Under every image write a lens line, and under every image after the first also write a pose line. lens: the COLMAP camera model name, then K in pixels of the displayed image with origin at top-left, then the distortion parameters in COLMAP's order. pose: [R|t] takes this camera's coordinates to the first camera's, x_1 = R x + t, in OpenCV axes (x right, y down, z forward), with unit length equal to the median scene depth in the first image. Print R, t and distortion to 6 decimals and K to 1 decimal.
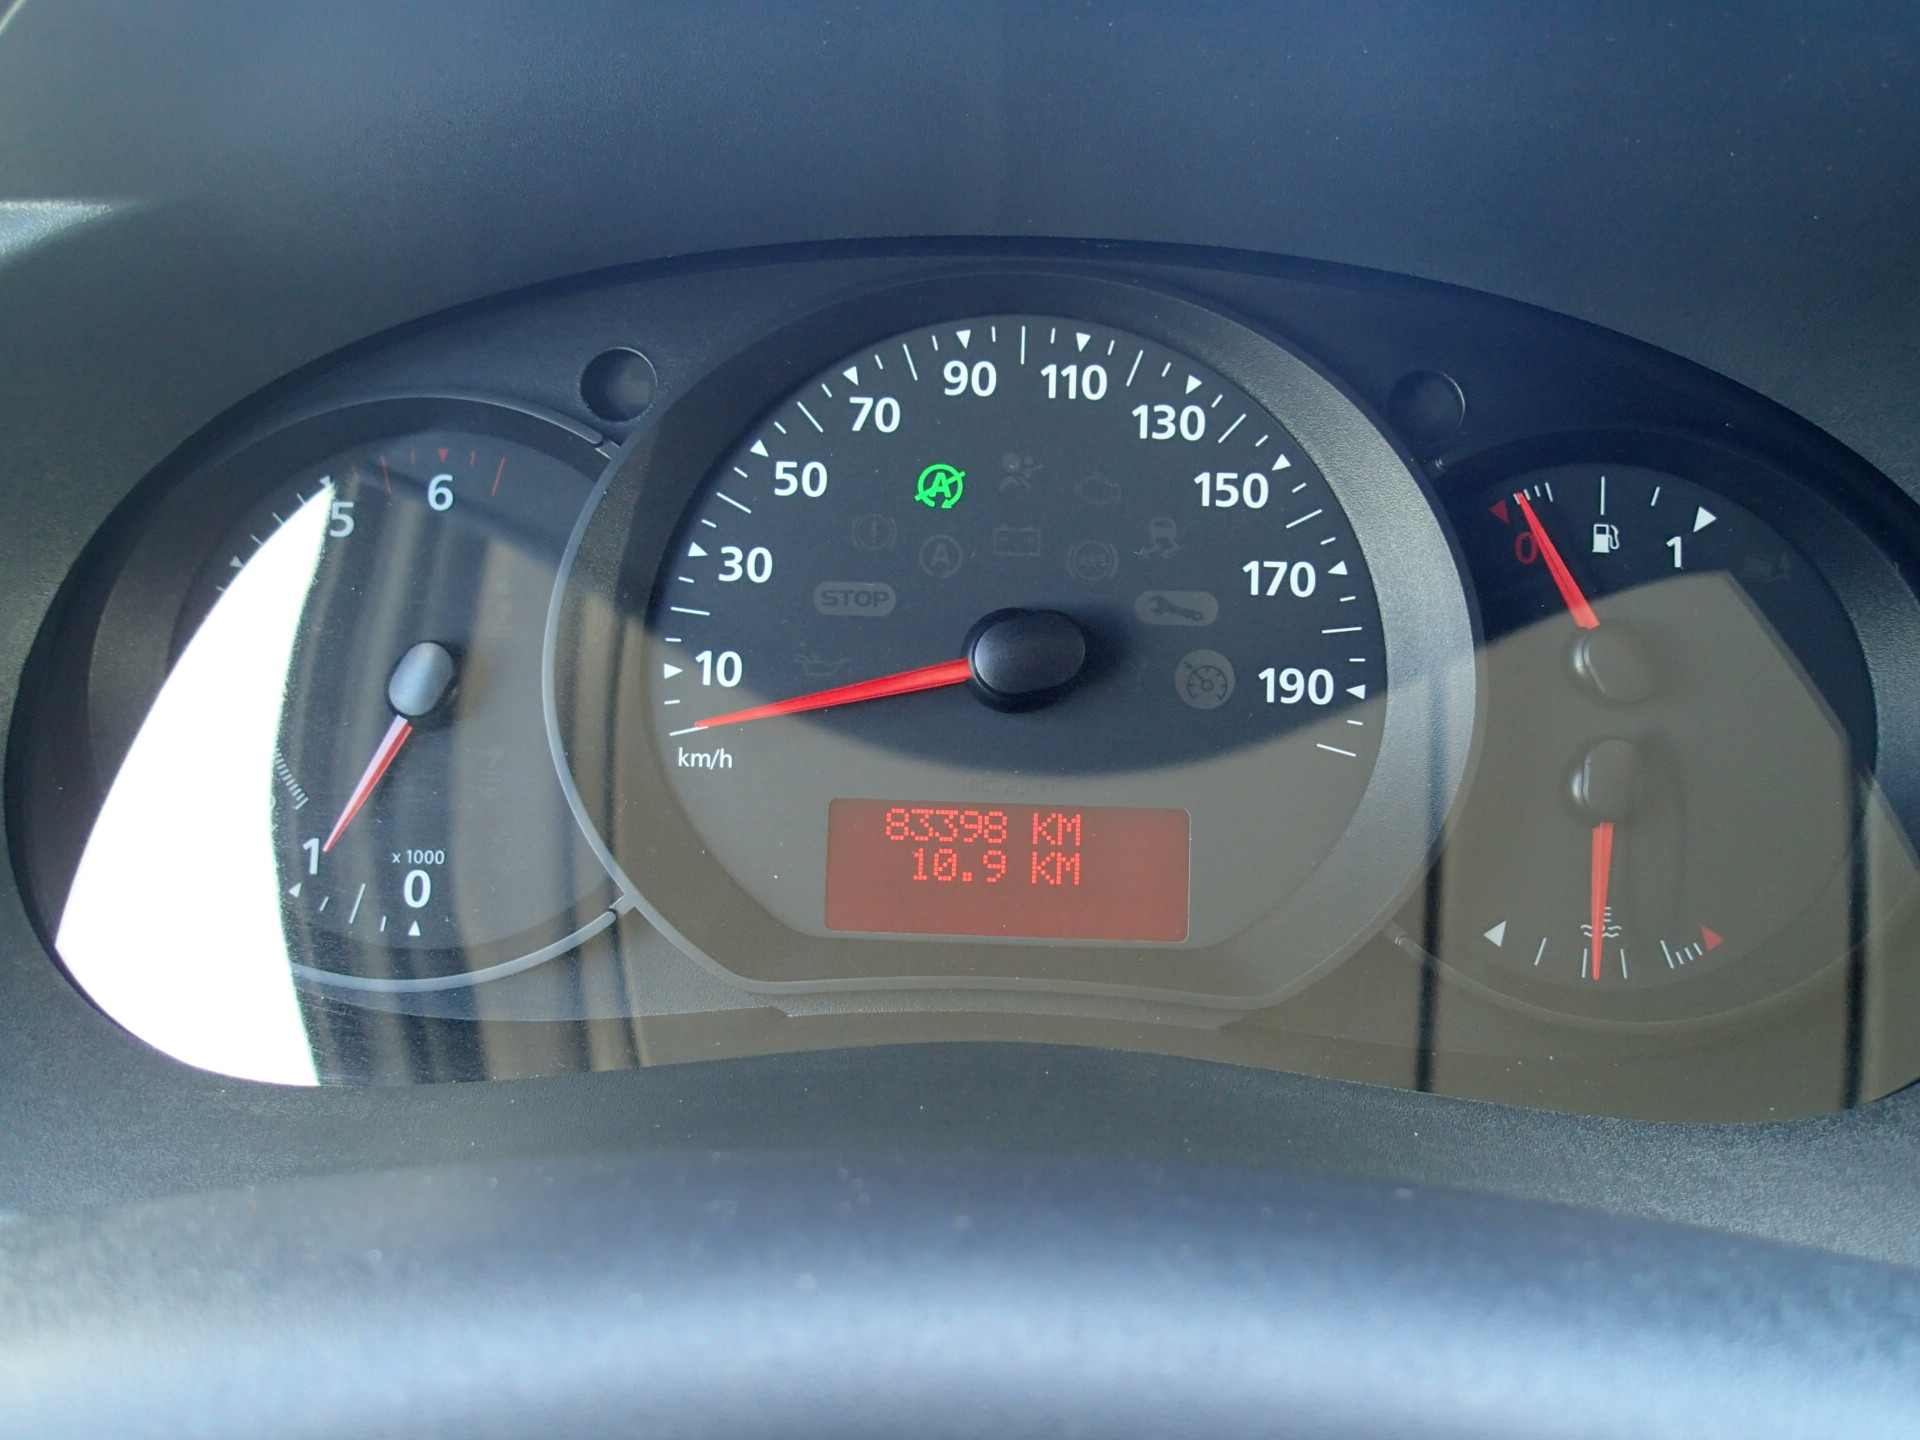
lens RADIAL K [[1420.4, 0, 966.8], [0, 1420.4, 716.7], [0, 0, 1]] dist [-0.005419, 0.004702]
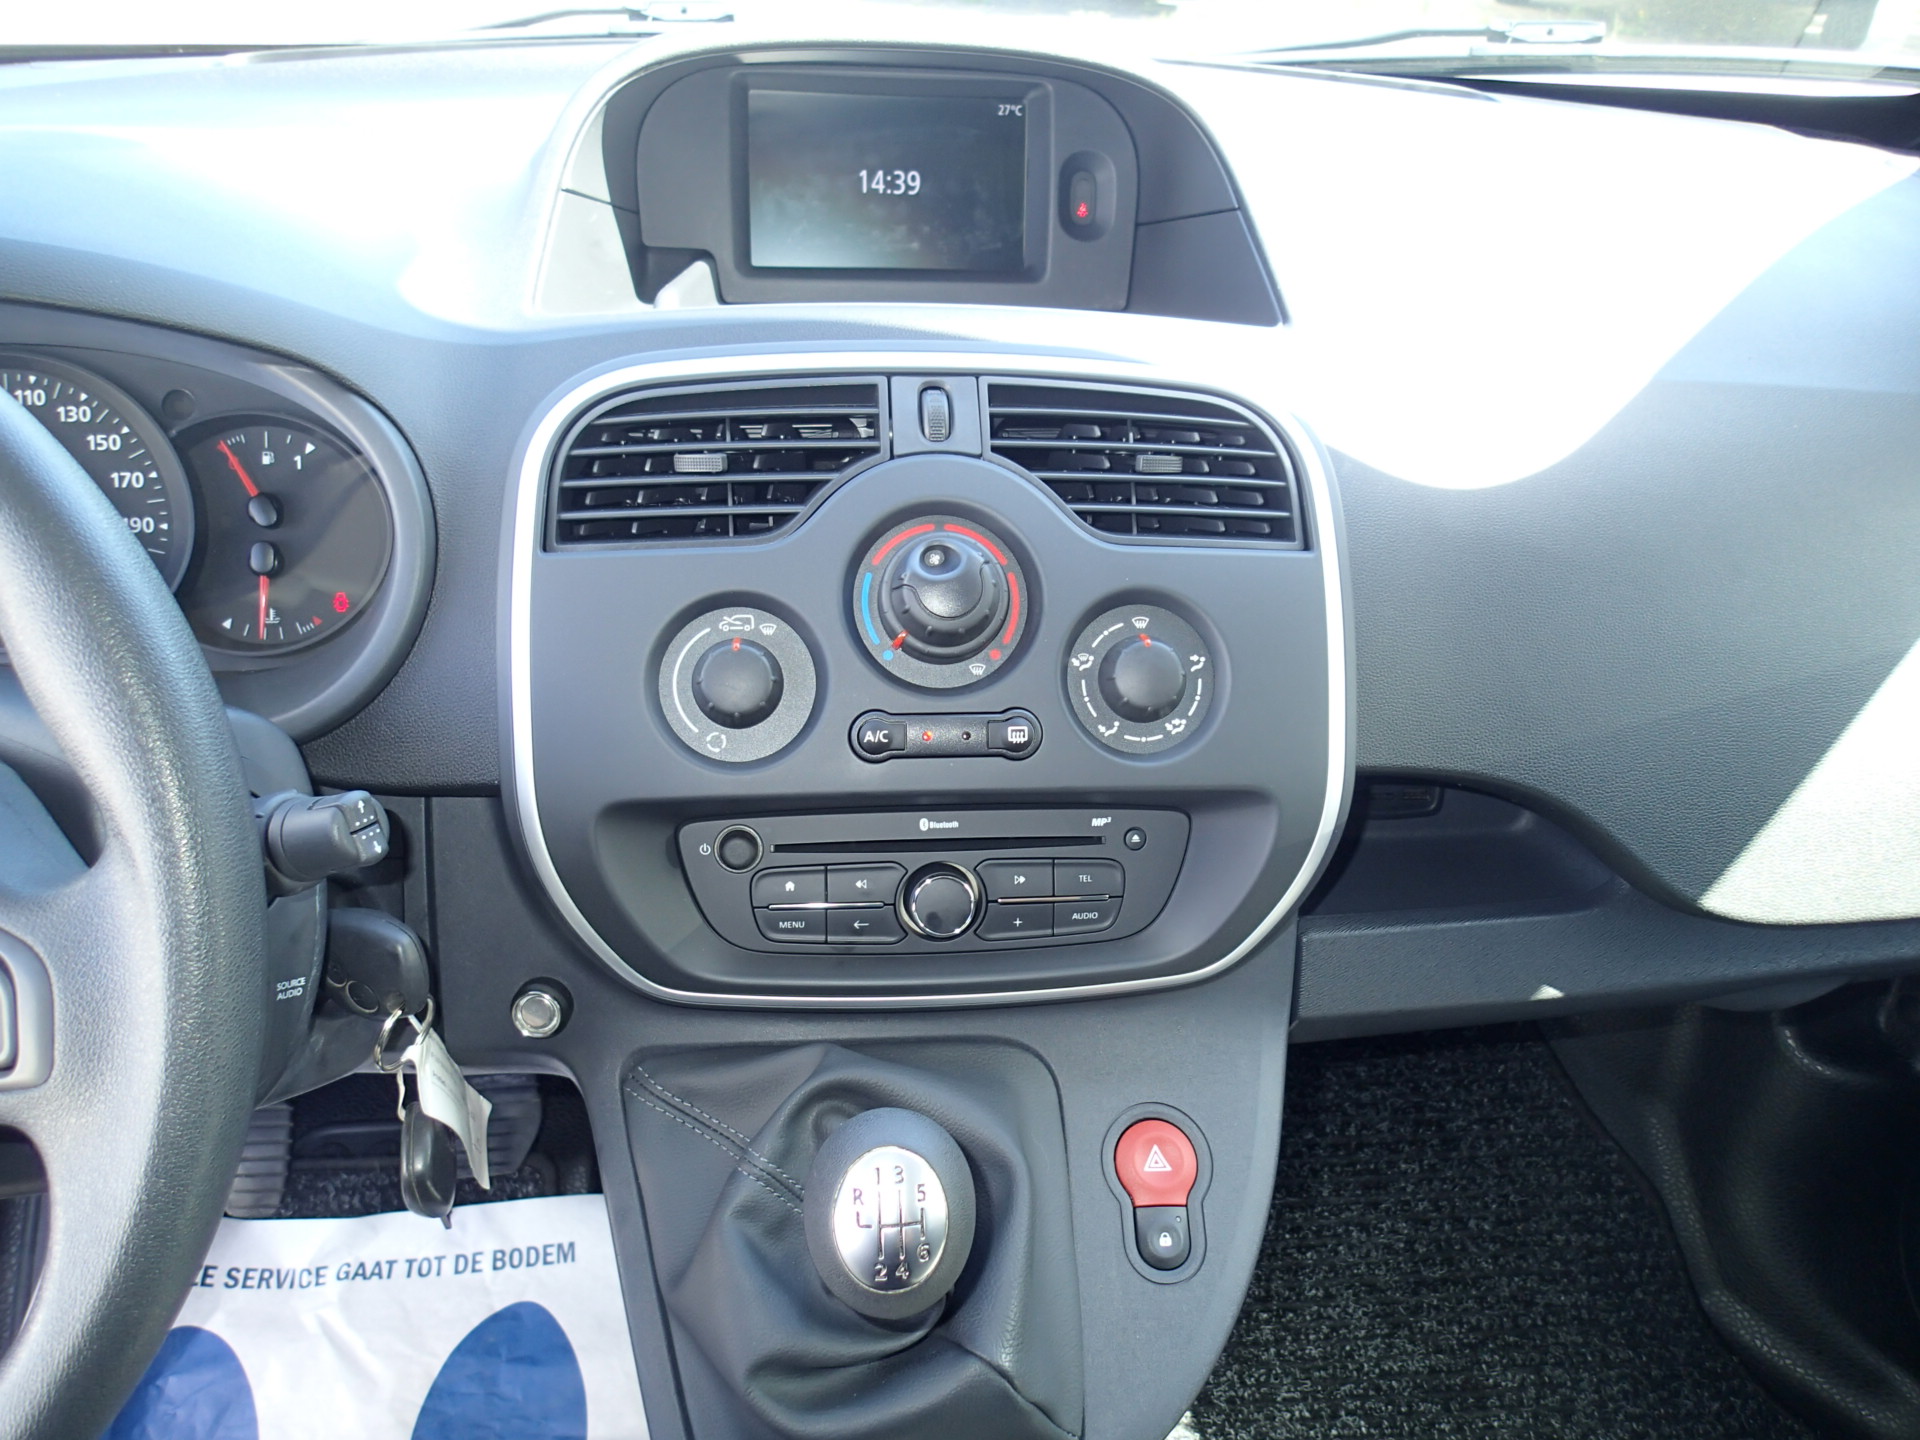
lens RADIAL K [[1423.4, 0, 974.1], [0, 1423.4, 717.4], [0, 0, 1]] dist [0.008817, -0.005684]
pose [[0.992217, -0.057101, 0.110655, 1.331790], [0.044959, 0.992994, 0.109273, 0.099737], [-0.116119, -0.103448, 0.987833, -1.555625]]
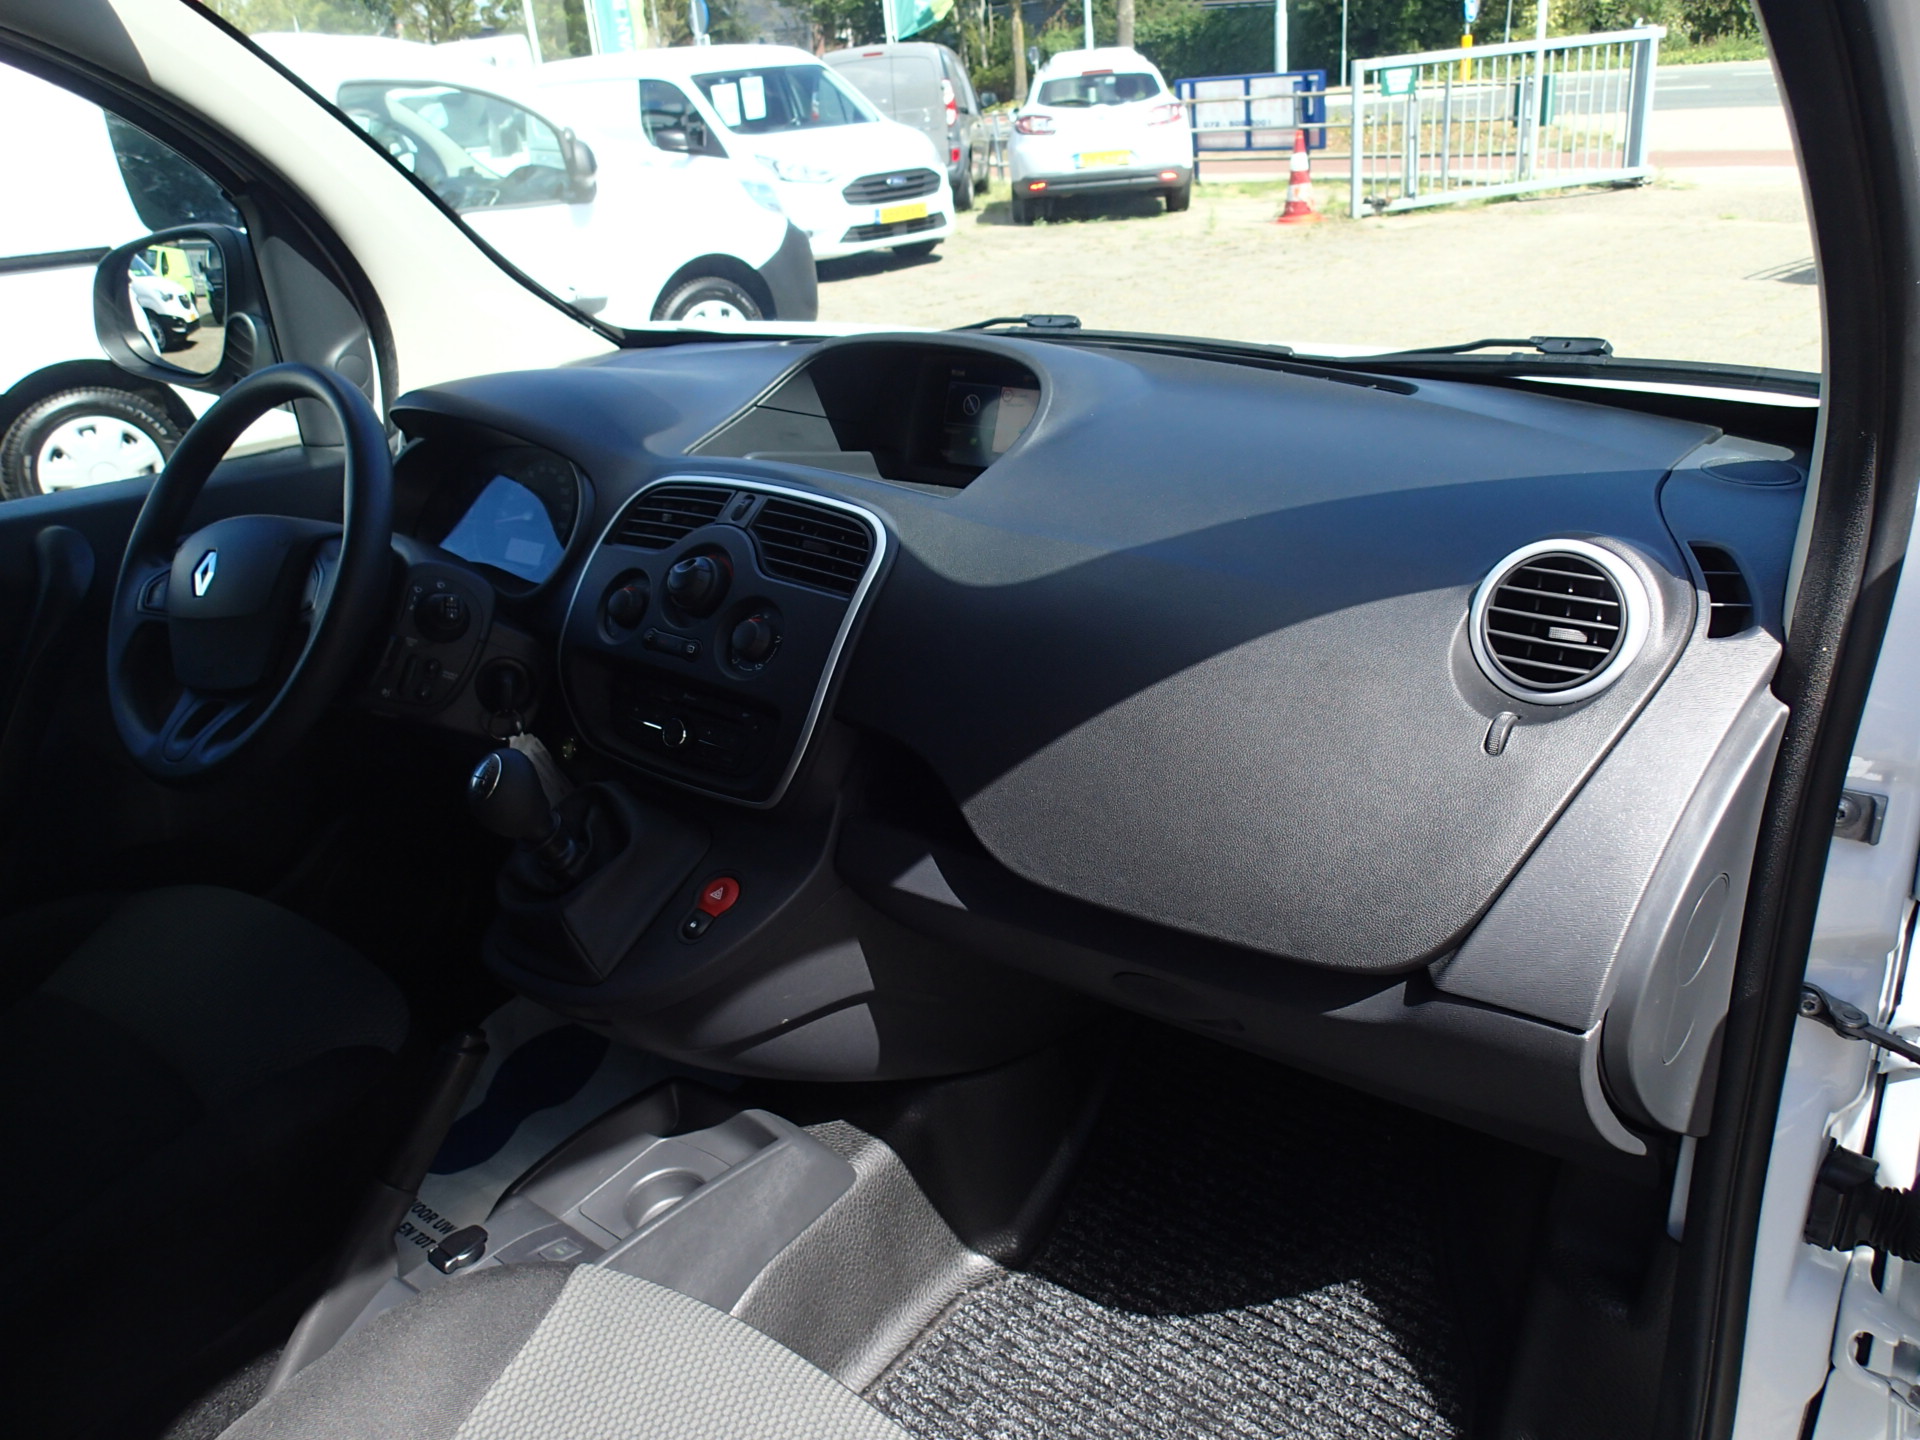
lens RADIAL K [[1423.4, 0, 974.1], [0, 1423.4, 717.4], [0, 0, 1]] dist [0.008817, -0.005684]
pose [[0.799353, 0.174570, -0.574944, 4.911584], [-0.208954, 0.977904, 0.006408, 0.347687], [0.563359, 0.115015, 0.818168, -2.604440]]
